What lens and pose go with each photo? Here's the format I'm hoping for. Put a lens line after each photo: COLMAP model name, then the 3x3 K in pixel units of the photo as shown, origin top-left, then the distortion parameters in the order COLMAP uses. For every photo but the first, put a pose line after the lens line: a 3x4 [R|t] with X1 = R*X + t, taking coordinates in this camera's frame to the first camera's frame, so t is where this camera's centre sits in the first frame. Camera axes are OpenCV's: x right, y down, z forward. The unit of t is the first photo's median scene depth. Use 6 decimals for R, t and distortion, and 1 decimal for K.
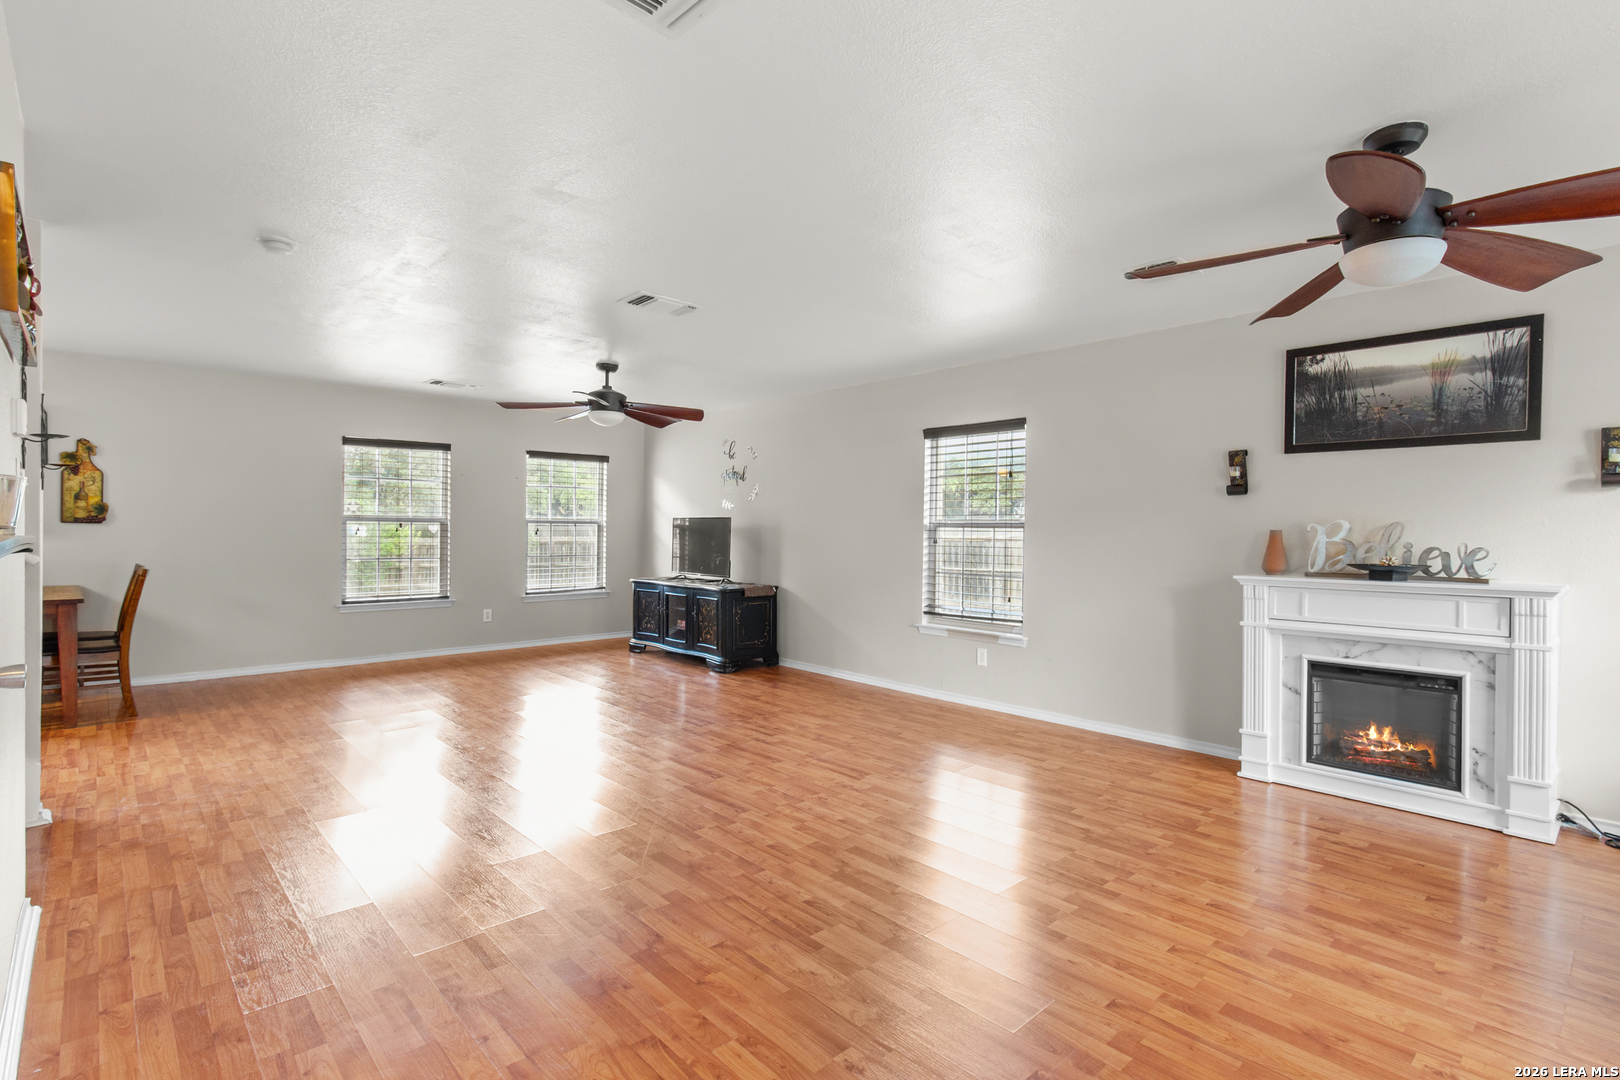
lens RADIAL K [[757.4, 0, 846.0], [0, 757.4, 541.0], [0, 0, 1]] dist [-0.000404, -0.000113]
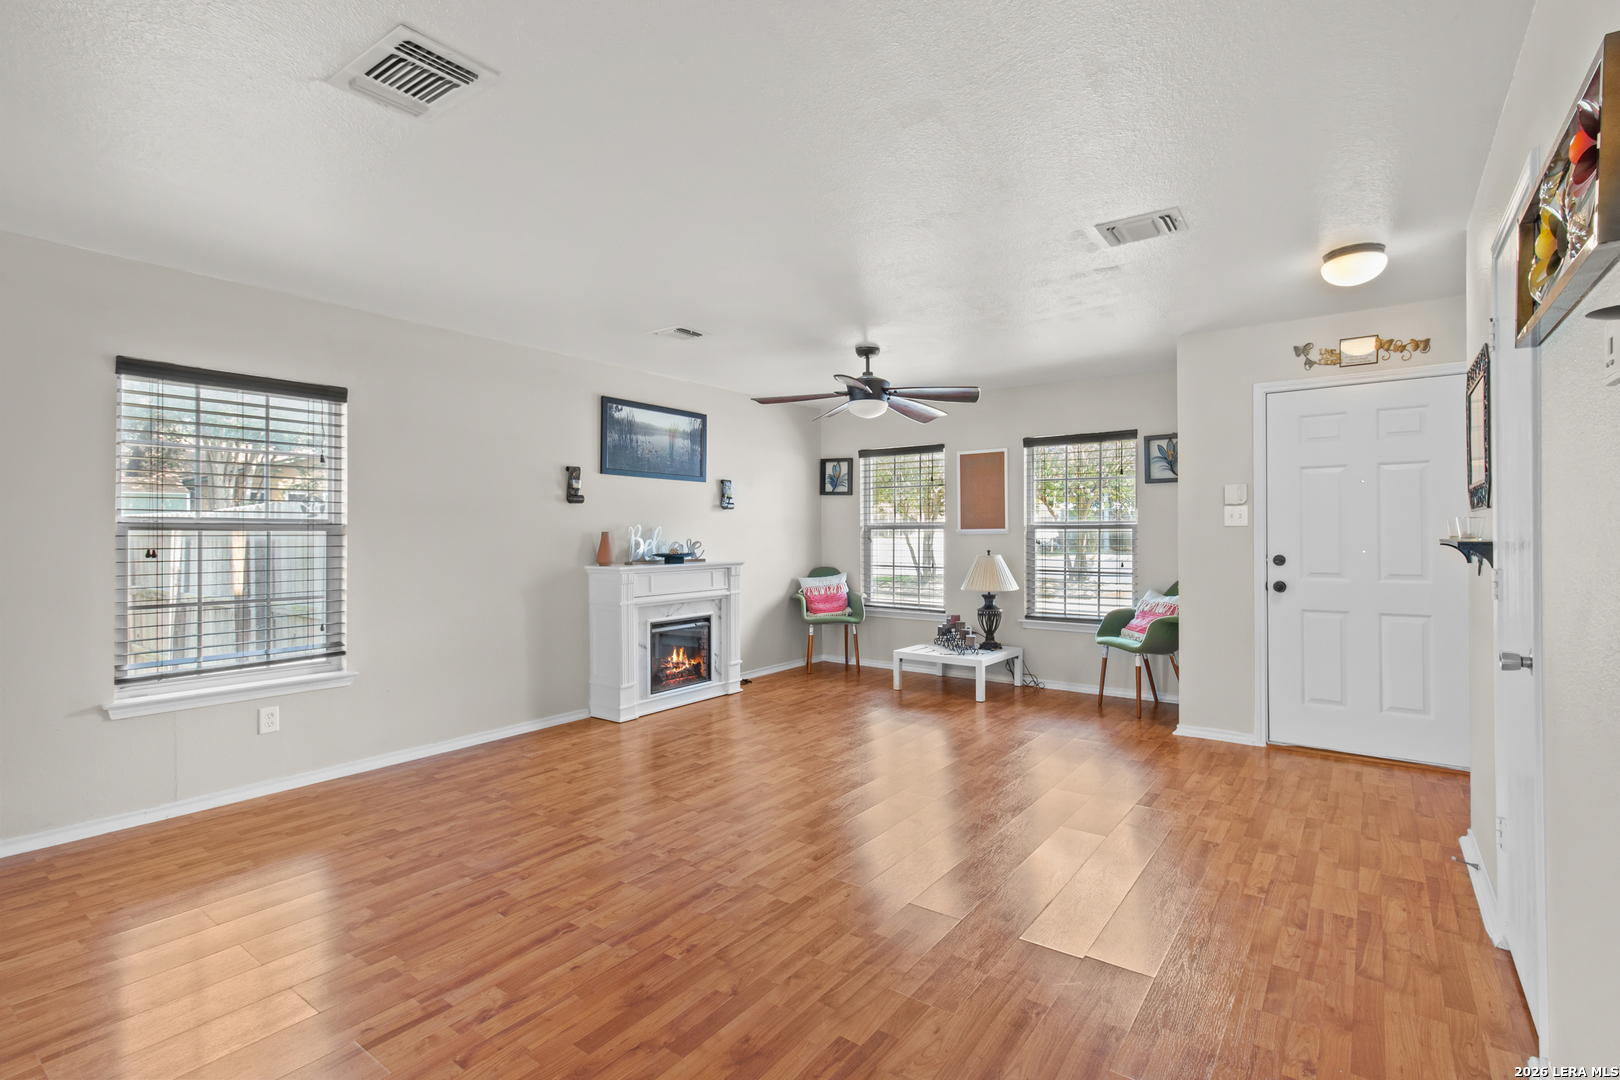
lens RADIAL K [[757.4, 0, 817.1], [0, 757.4, 520.9], [0, 0, 1]] dist [-0.000404, -0.000113]
pose [[-0.151701, 0.005934, 0.988409, -0.571026], [0.015094, 0.999879, -0.003686, -0.016739], [-0.988311, 0.014360, -0.151772, 0.608572]]
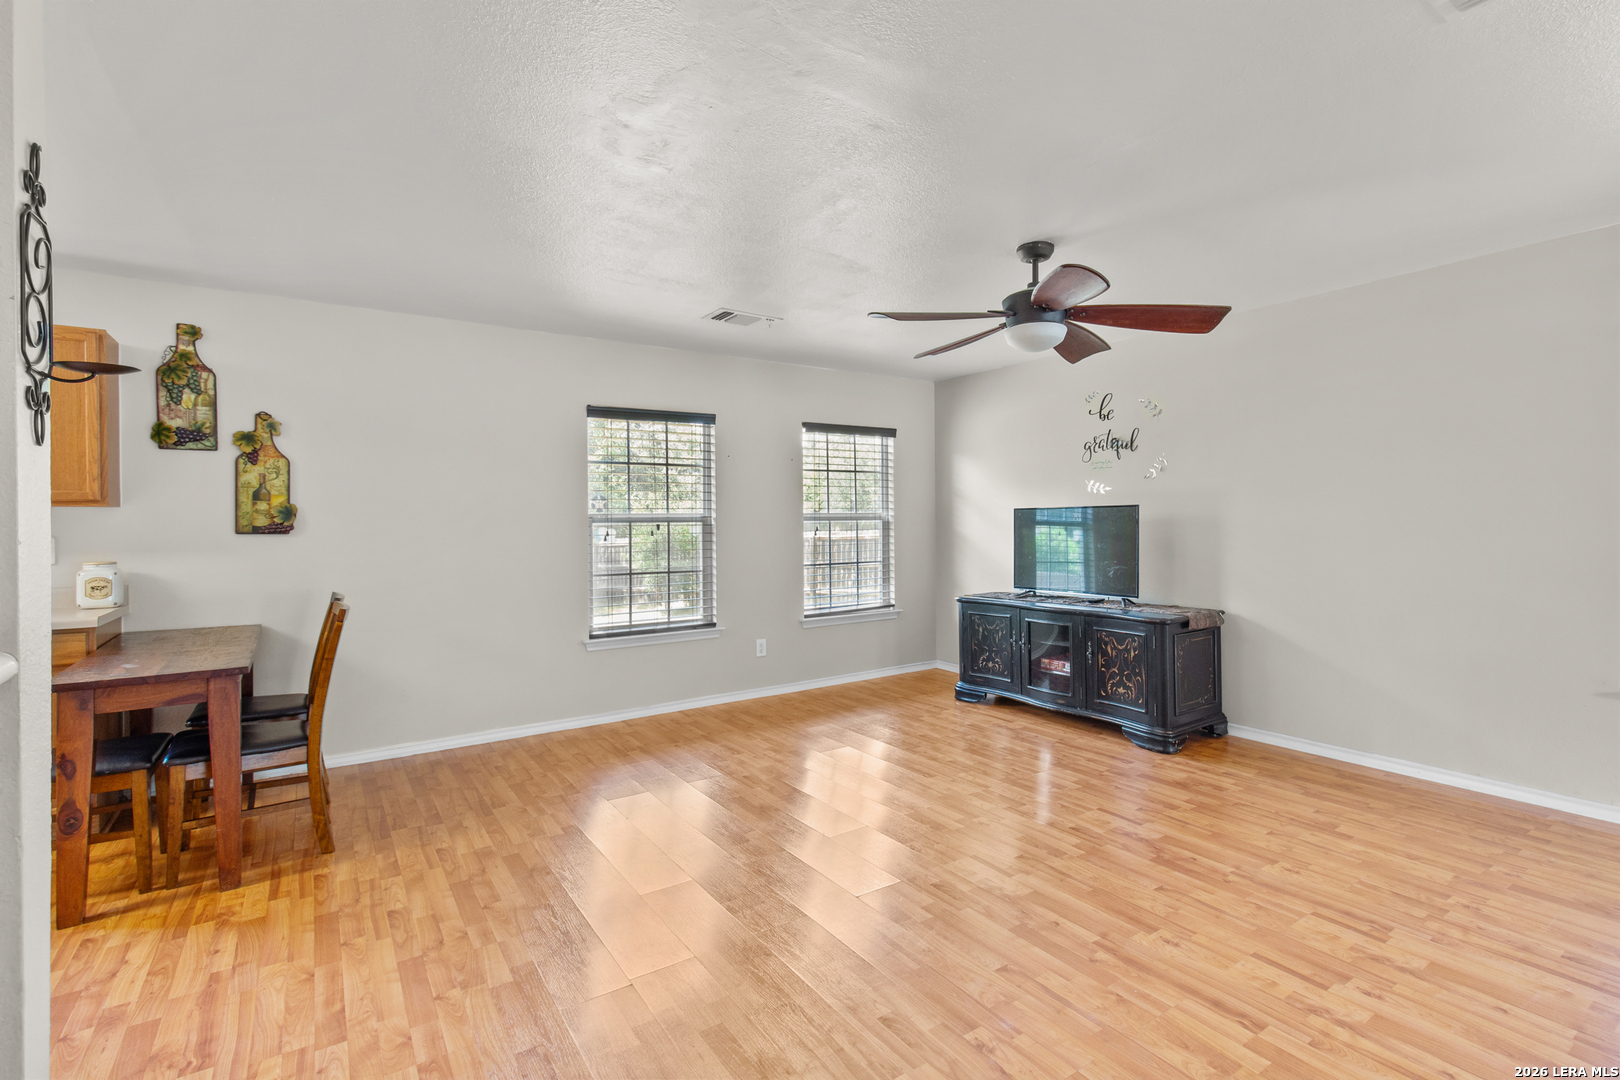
lens RADIAL K [[757.4, 0, 854.8], [0, 757.4, 523.3], [0, 0, 1]] dist [-0.000404, -0.000113]
pose [[0.987347, -0.021923, -0.157053, -0.380670], [0.019573, 0.999672, -0.016491, -0.011989], [0.157363, 0.013208, 0.987453, 0.416996]]
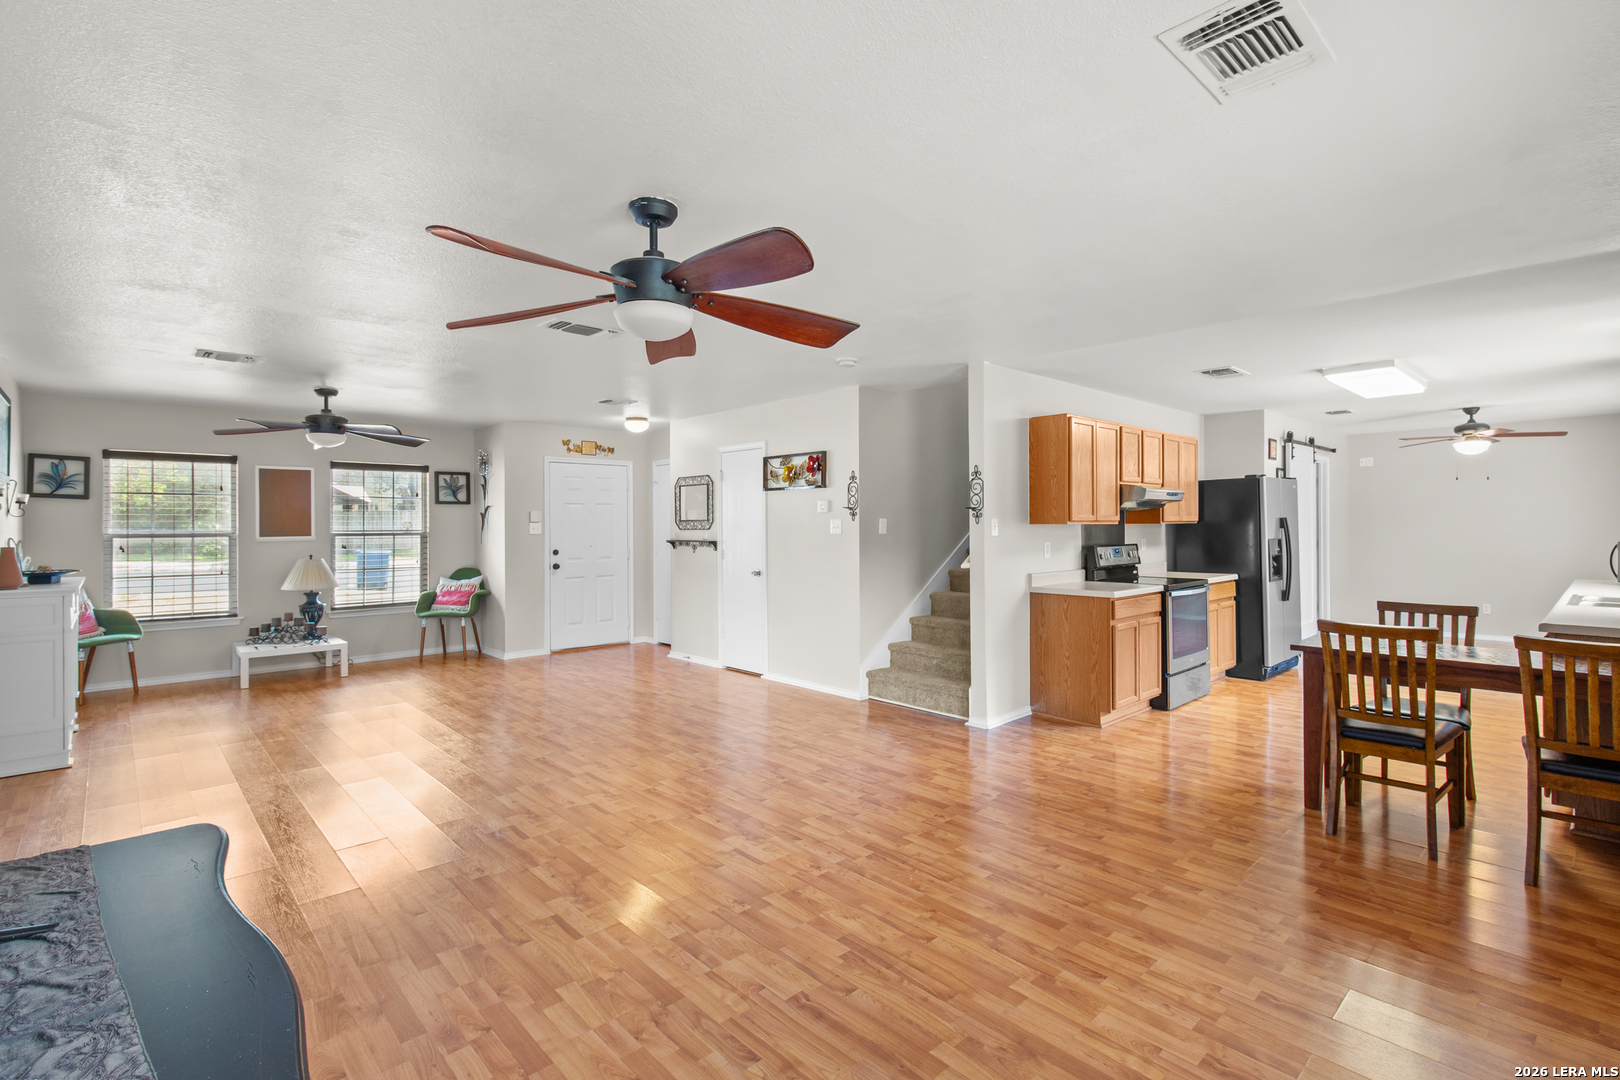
lens RADIAL K [[757.4, 0, 844.5], [0, 757.4, 522.2], [0, 0, 1]] dist [-0.000404, -0.000113]
pose [[-0.999857, -0.004616, 0.016265, -0.455197], [-0.004436, 0.999929, 0.011078, -0.048898], [-0.016315, 0.011004, -0.999806, 1.487296]]
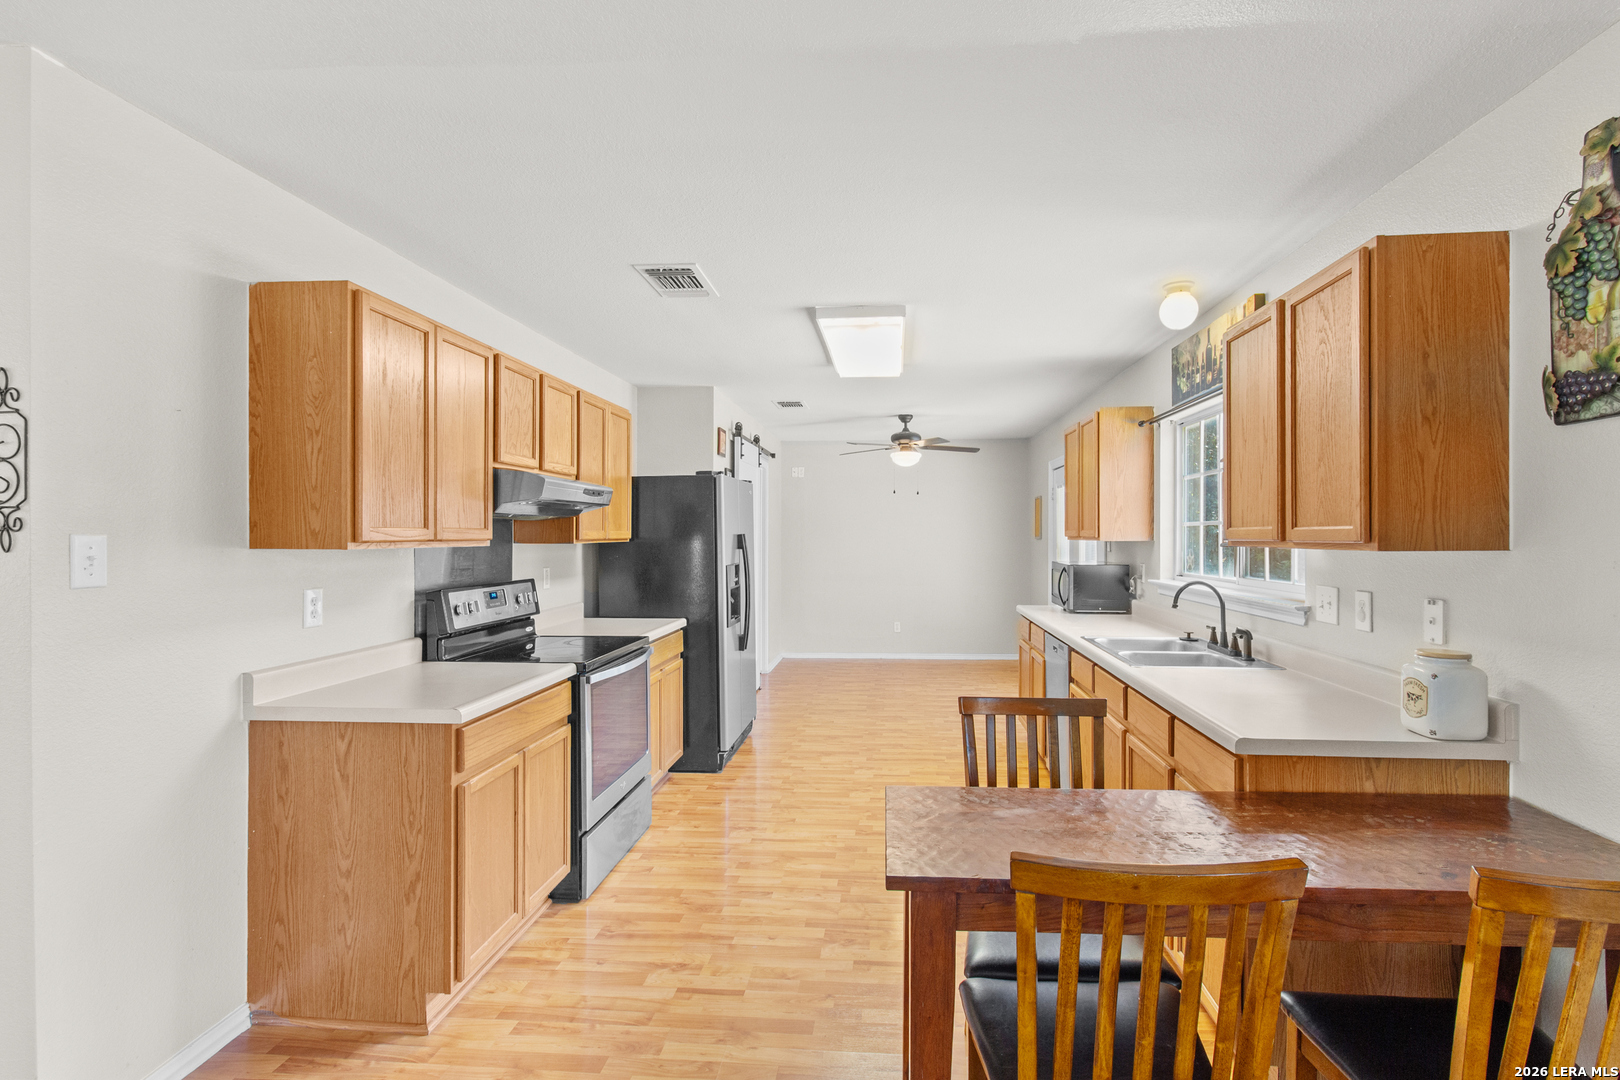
lens RADIAL K [[757.4, 0, 812.4], [0, 757.4, 537.7], [0, 0, 1]] dist [-0.000404, -0.000113]
pose [[-0.782787, -0.008544, -0.622231, -0.652395], [-0.018162, 0.999793, 0.009120, -0.051130], [0.622024, 0.018440, -0.782781, 1.015106]]
